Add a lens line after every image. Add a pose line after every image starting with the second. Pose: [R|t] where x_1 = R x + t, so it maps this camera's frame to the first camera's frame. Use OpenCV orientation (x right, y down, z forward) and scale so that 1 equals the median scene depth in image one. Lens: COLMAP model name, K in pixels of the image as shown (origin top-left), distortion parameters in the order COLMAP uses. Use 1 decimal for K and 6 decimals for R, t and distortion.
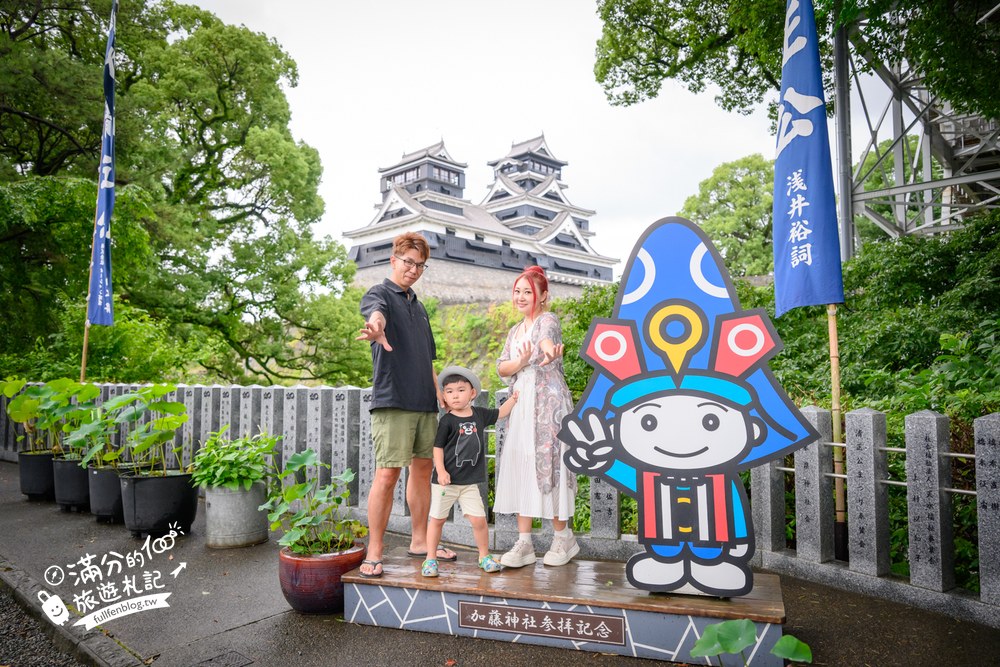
lens RADIAL K [[676.7, 0, 504.9], [0, 676.7, 338.8], [0, 0, 1]] dist [-0.002856, 0.001211]
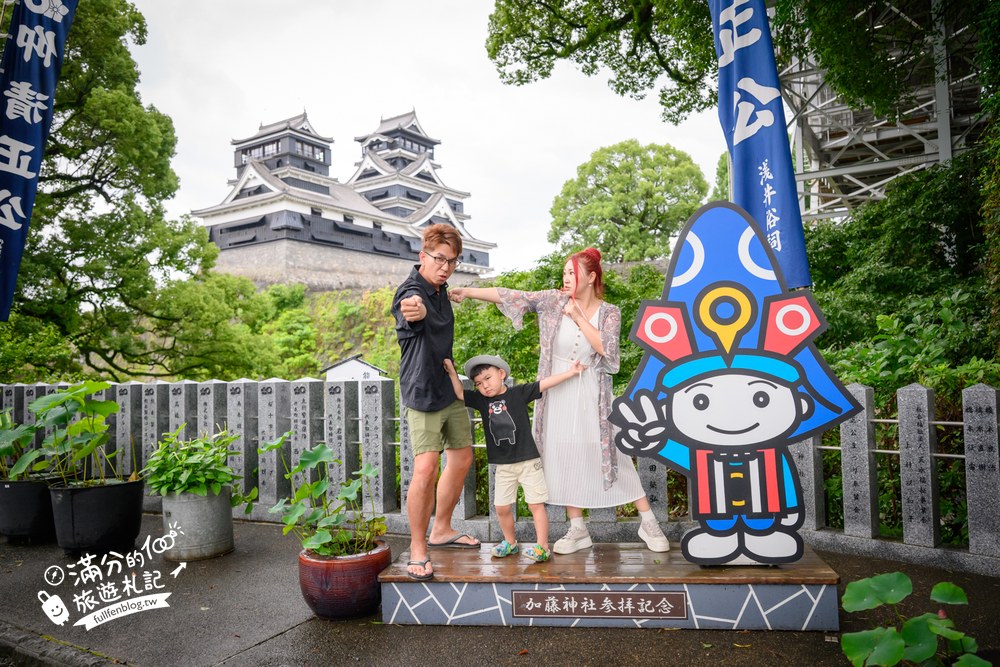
lens RADIAL K [[712.2, 0, 494.6], [0, 712.2, 338.2], [0, 0, 1]] dist [0.001580, -0.007180]
pose [[0.982381, -0.015736, 0.186228, -0.123780], [0.012883, 0.999781, 0.016516, 0.002190], [-0.186447, -0.013826, 0.982368, -0.001117]]
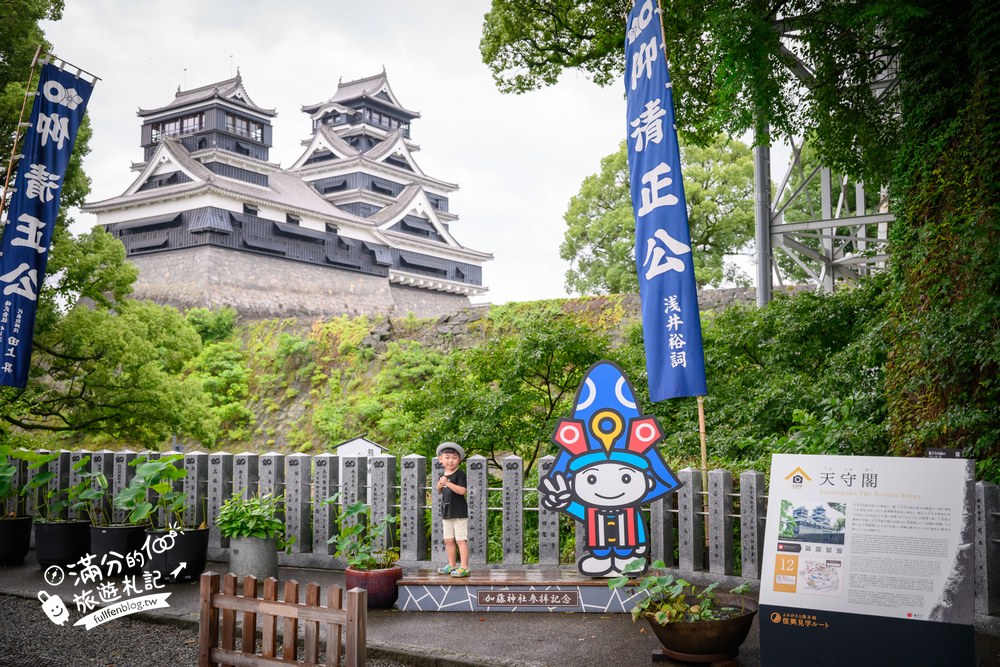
lens RADIAL K [[1111.8, 0, 492.4], [0, 1111.8, 334.6], [0, 0, 1]] dist [0.002829, 0.000000]
pose [[0.982274, 0.011065, 0.187126, -0.240770], [-0.008375, 0.999850, -0.015160, -0.084747], [-0.187265, 0.013324, 0.982219, -0.736008]]
